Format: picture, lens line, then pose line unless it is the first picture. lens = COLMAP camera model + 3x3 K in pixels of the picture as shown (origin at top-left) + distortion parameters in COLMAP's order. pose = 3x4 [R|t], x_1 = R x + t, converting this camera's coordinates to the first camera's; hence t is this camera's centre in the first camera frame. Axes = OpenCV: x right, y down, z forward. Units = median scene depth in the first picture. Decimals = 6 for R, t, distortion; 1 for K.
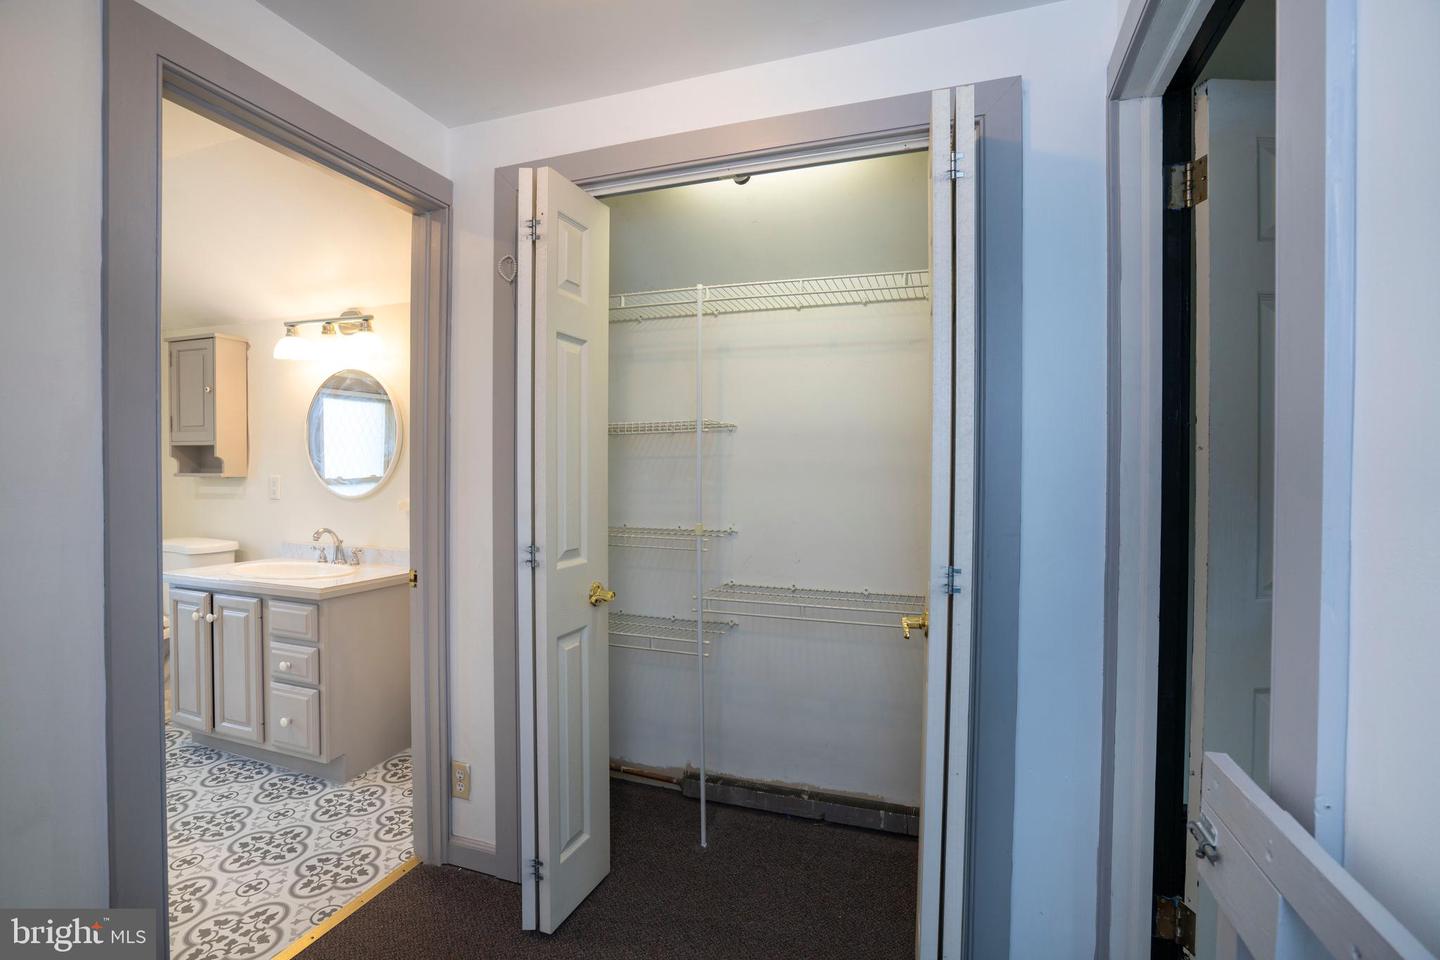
lens RADIAL K [[664.2, 0, 716.2], [0, 664.2, 483.1], [0, 0, 1]] dist [-0.048709, 0.014830]
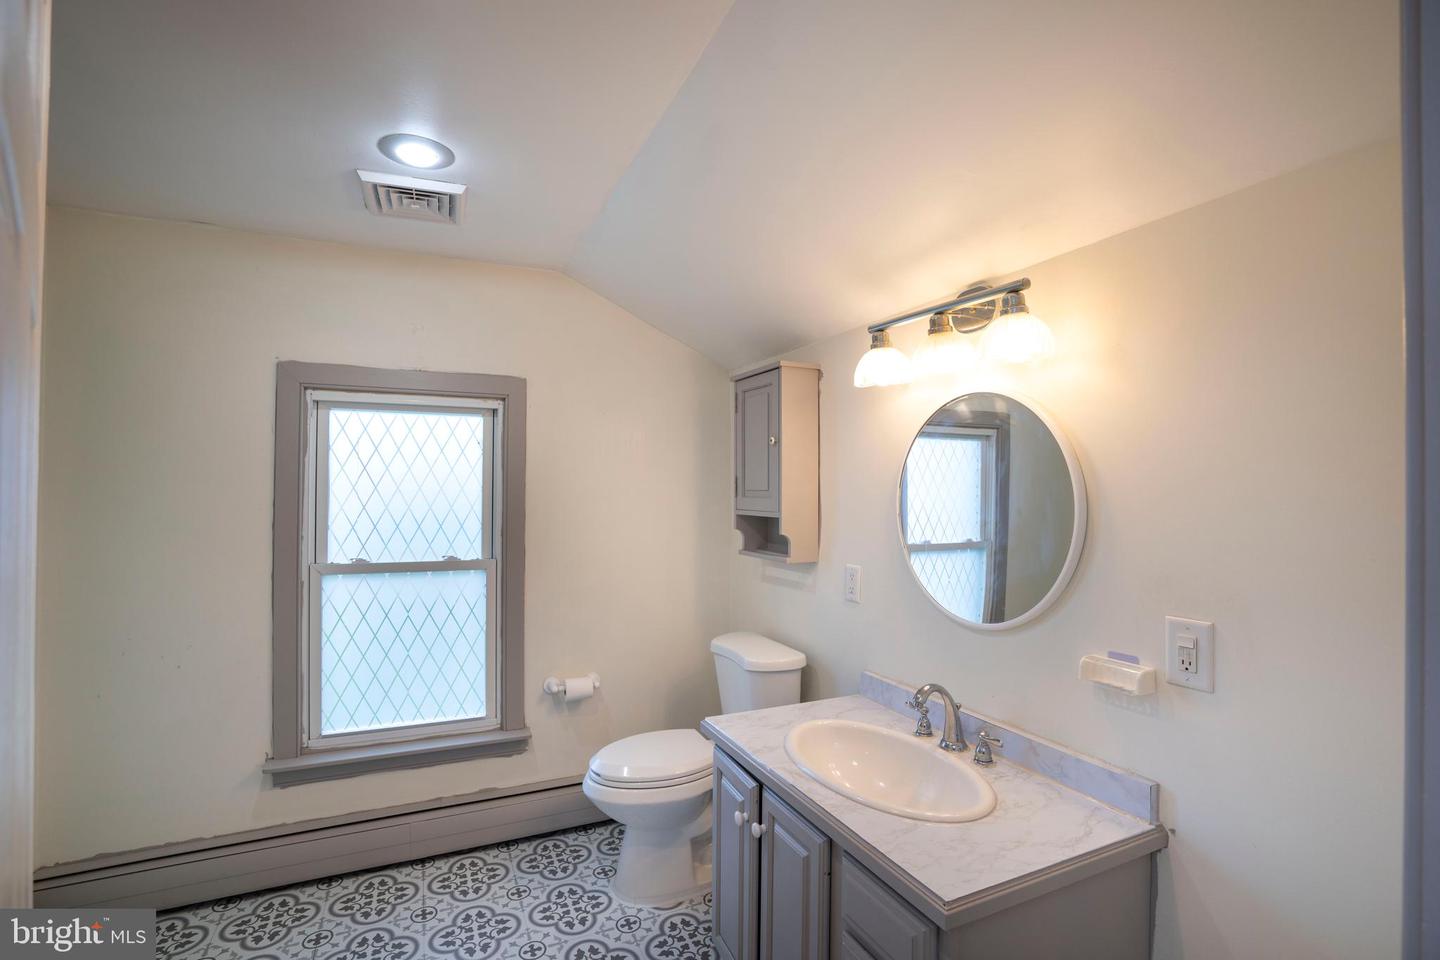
lens RADIAL K [[664.2, 0, 718.3], [0, 664.2, 486.5], [0, 0, 1]] dist [-0.048709, 0.014830]
pose [[0.706183, -0.006085, -0.708003, -0.325618], [-0.013281, 0.999673, -0.021838, -0.081537], [0.707905, 0.024824, 0.705871, 0.466434]]
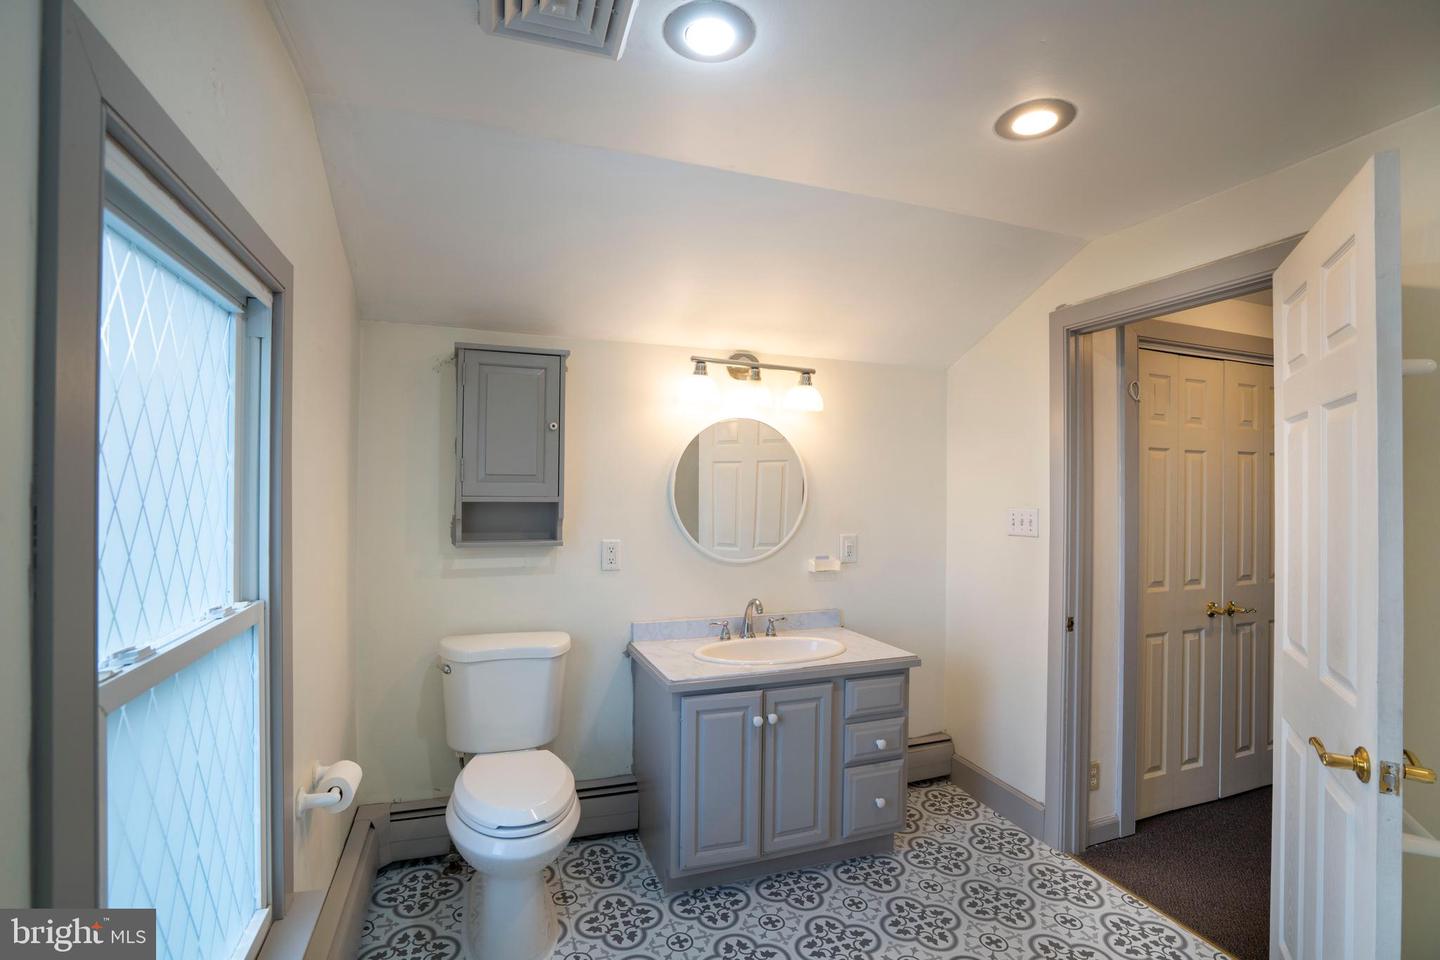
lens RADIAL K [[664.2, 0, 726.0], [0, 664.2, 489.5], [0, 0, 1]] dist [-0.048709, 0.014830]
pose [[0.761740, 0.000271, 0.647882, -1.188868], [0.014197, 0.999753, -0.017110, -0.062215], [-0.647727, 0.022231, 0.761548, 0.329038]]
